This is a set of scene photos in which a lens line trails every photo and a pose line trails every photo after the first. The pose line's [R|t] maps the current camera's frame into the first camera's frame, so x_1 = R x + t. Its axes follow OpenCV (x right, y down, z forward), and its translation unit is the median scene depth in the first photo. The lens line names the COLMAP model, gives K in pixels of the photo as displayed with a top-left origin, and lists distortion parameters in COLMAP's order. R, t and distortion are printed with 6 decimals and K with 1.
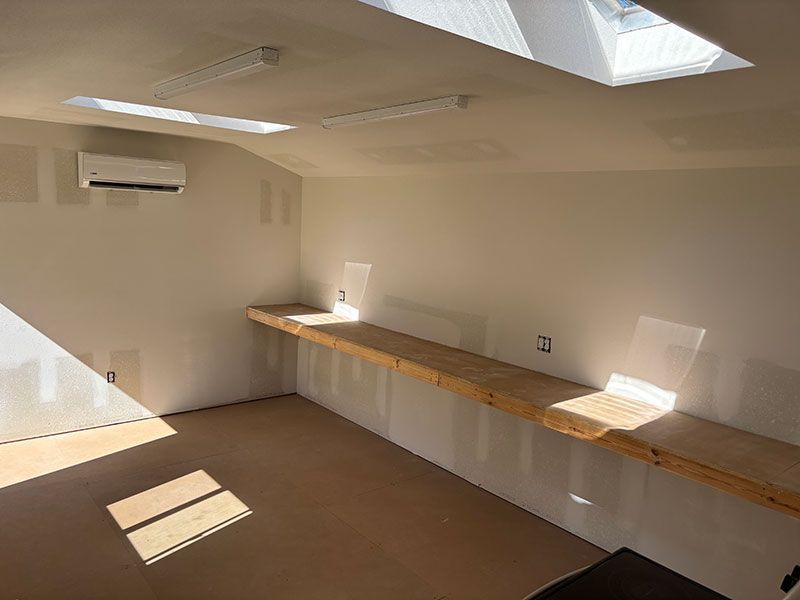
lens RADIAL K [[602.2, 0, 400.0], [0, 602.2, 300.0], [0, 0, 1]] dist [0.074286, -0.094770]
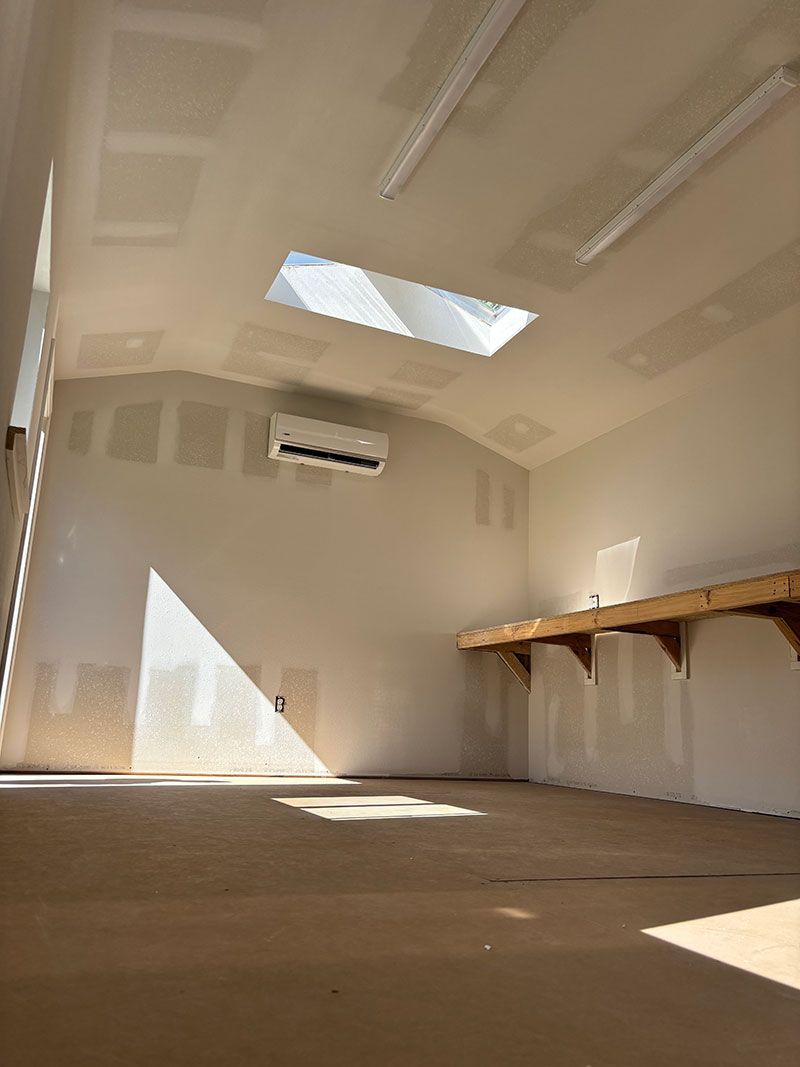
lens RADIAL K [[803.2, 0, 400.0], [0, 803.2, 533.5], [0, 0, 1]] dist [0.074286, -0.094770]
pose [[0.961855, -0.075317, -0.262988, -0.067928], [-0.031383, 0.924626, -0.379581, 0.299465], [0.271755, 0.373355, 0.886992, 0.108865]]
